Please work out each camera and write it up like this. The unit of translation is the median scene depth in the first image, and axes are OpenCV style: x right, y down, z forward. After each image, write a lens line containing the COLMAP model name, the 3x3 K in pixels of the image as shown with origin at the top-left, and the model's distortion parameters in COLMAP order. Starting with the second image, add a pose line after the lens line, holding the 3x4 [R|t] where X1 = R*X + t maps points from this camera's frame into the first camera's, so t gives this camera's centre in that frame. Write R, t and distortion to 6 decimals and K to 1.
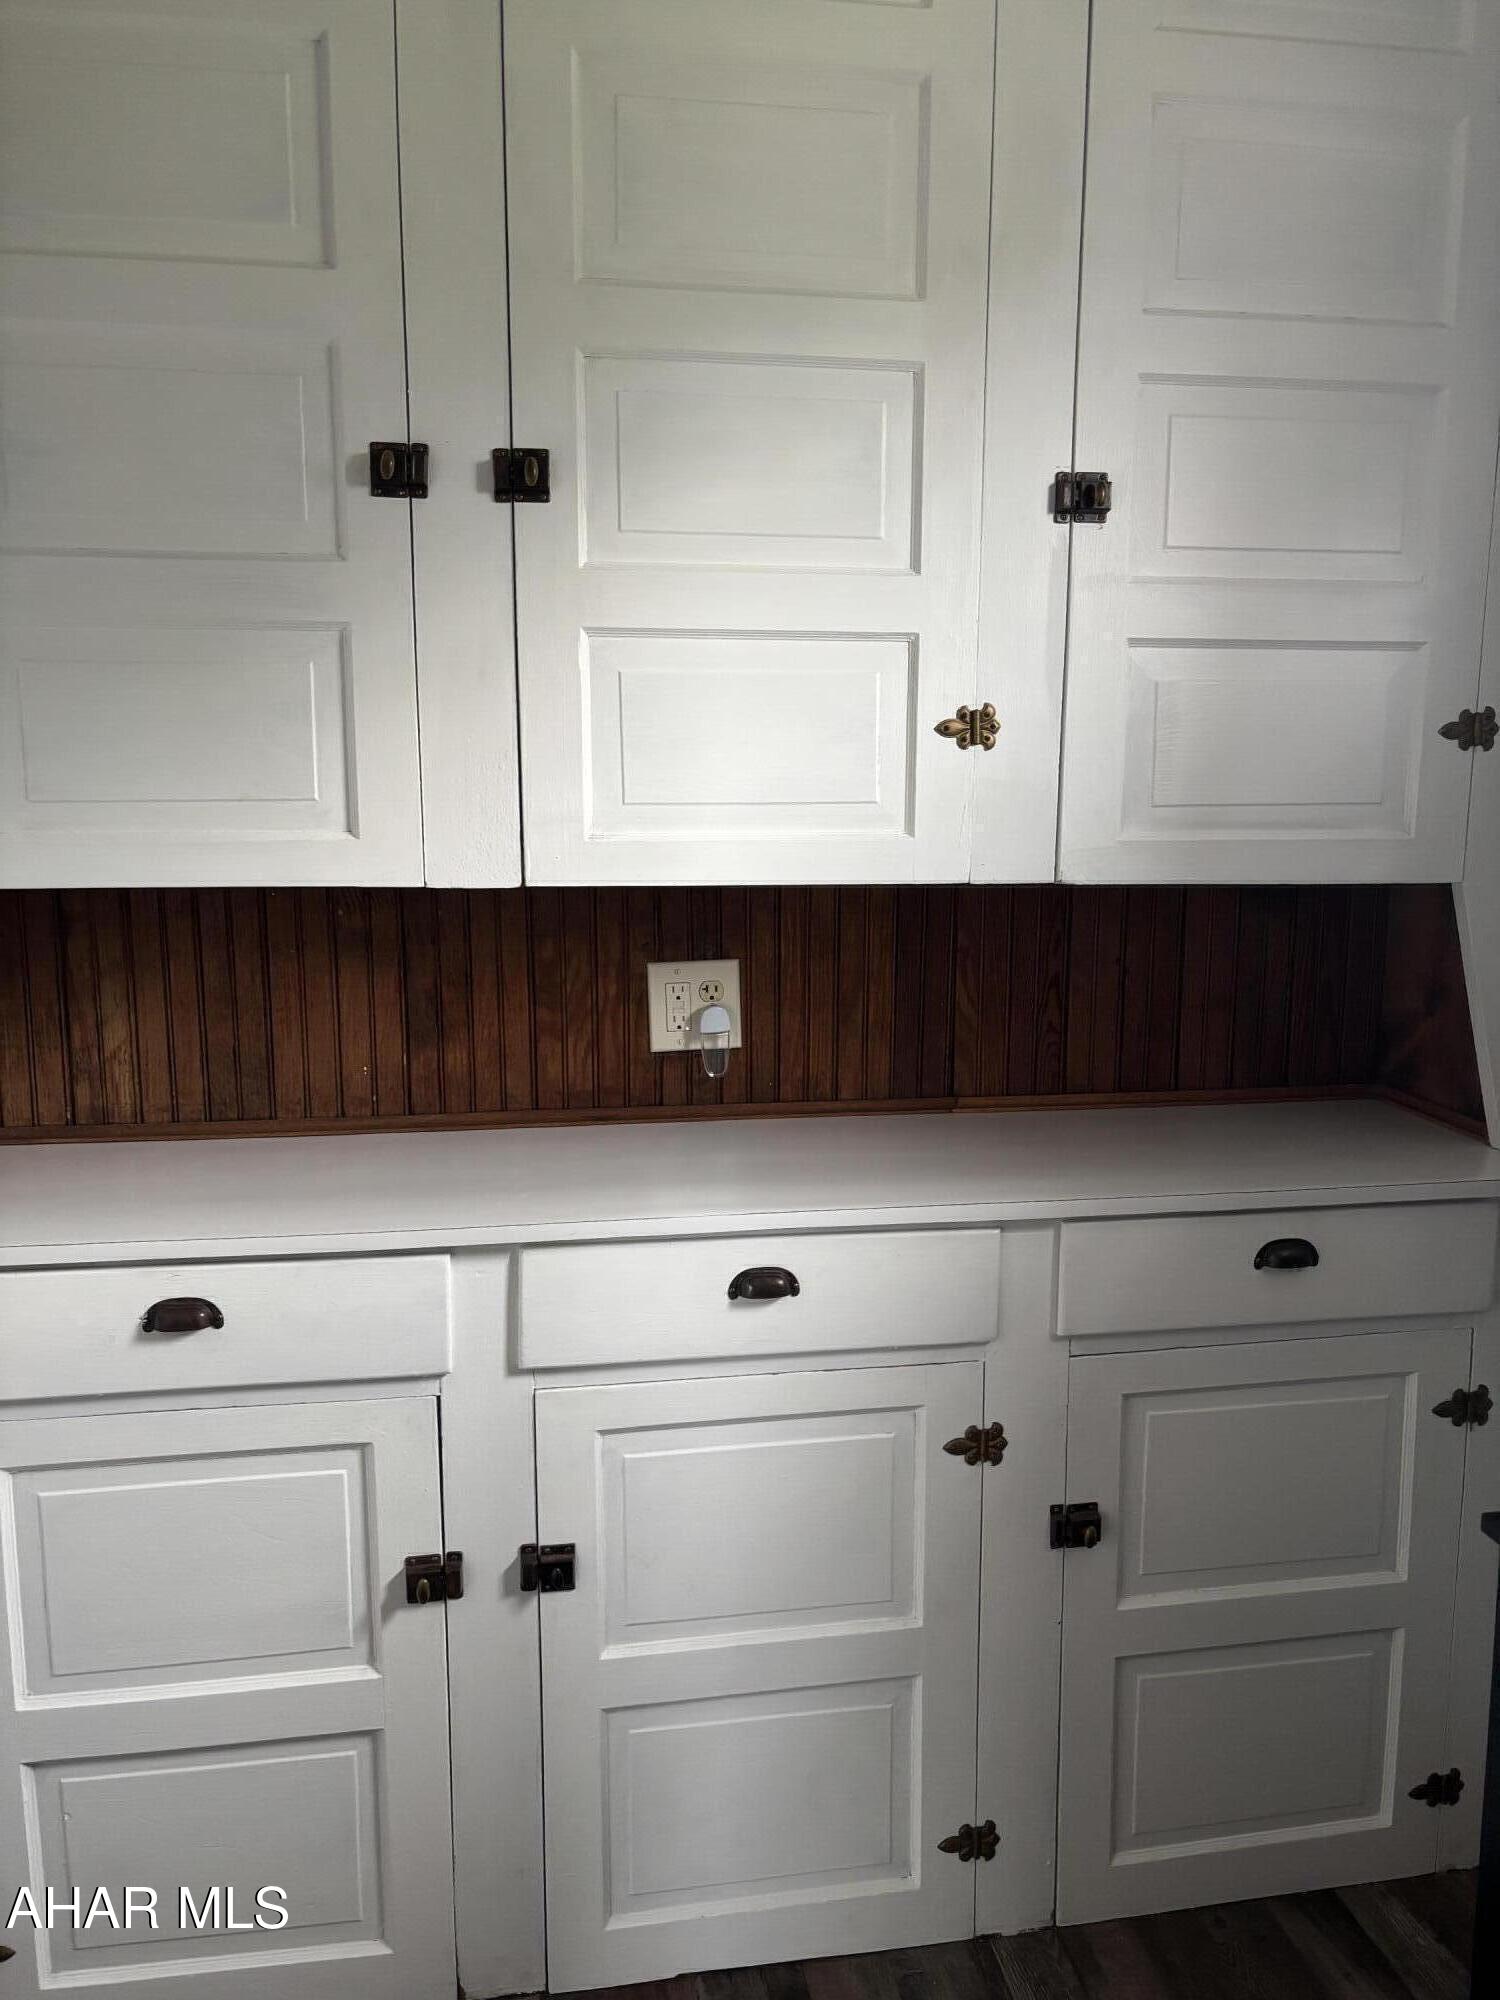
lens RADIAL K [[1507.7, 0, 756.1], [0, 1507.7, 999.6], [0, 0, 1]] dist [0.053932, -0.072337]
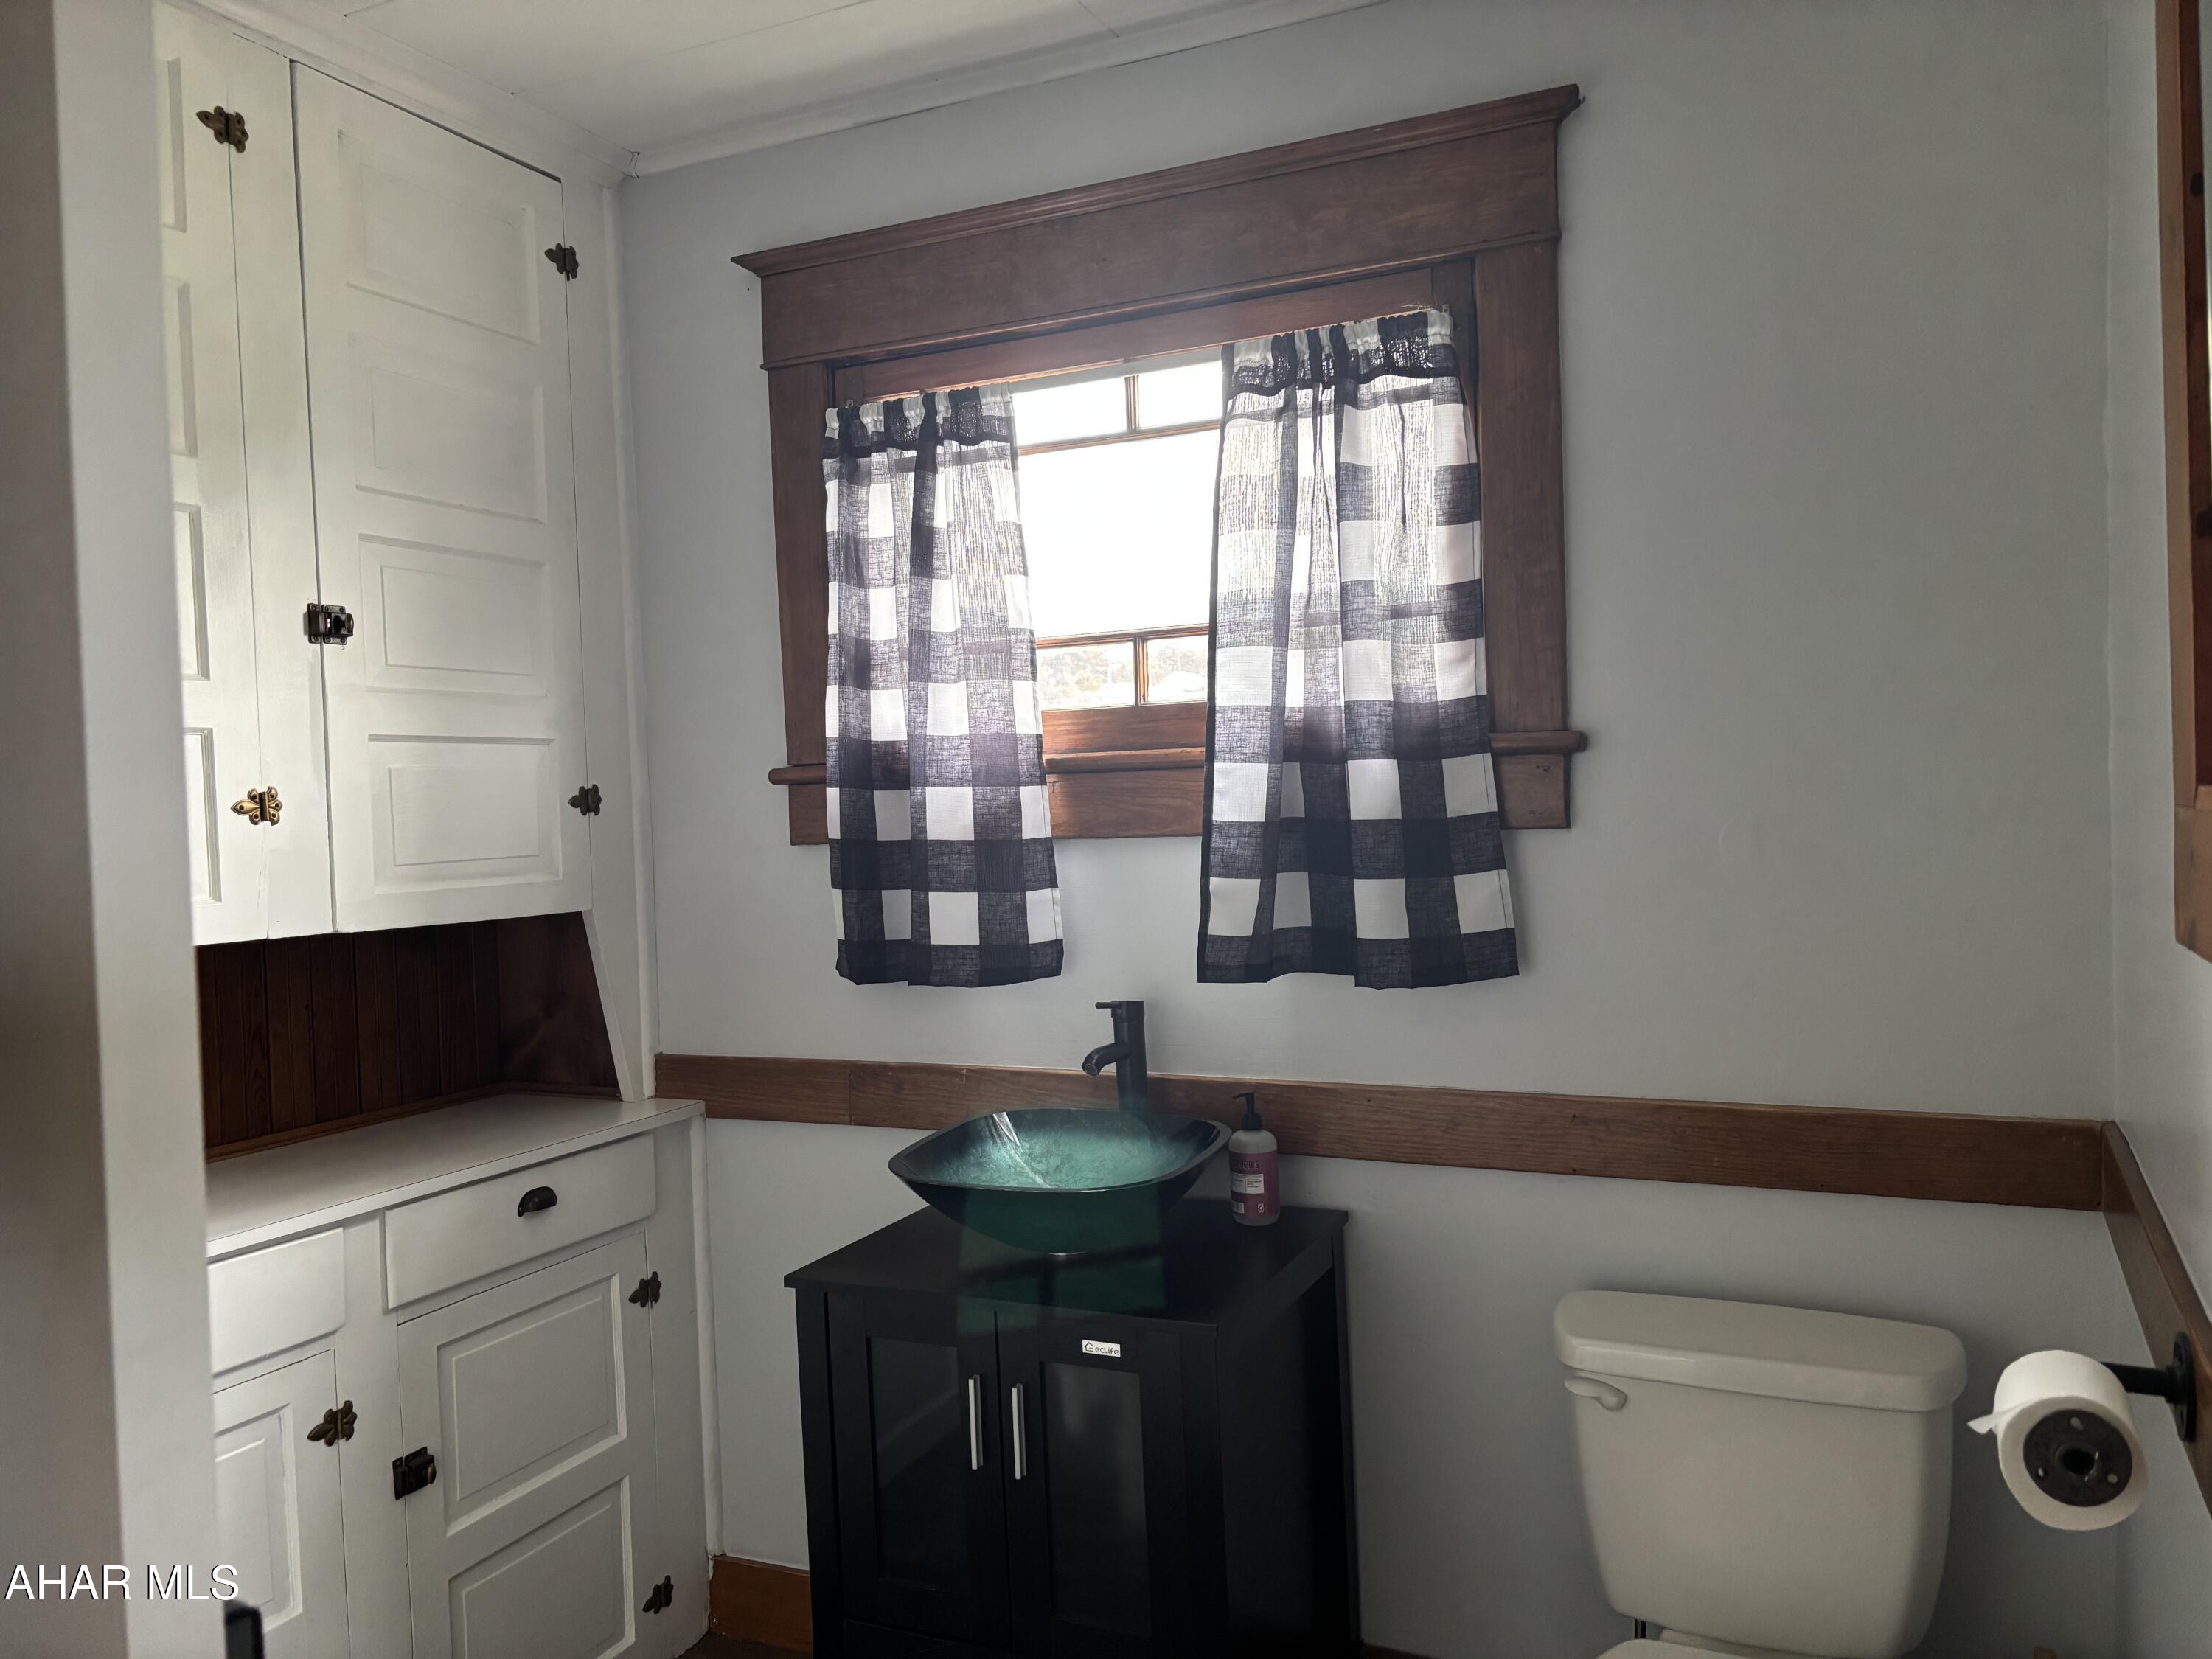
lens RADIAL K [[1667.5, 0, 1108.5], [0, 1667.5, 829.4], [0, 0, 1]] dist [0.053932, -0.072337]
pose [[0.562982, -0.035085, 0.825724, -0.556244], [0.159877, 0.984850, -0.067158, 0.029802], [-0.810858, 0.169824, 0.560062, -0.258792]]
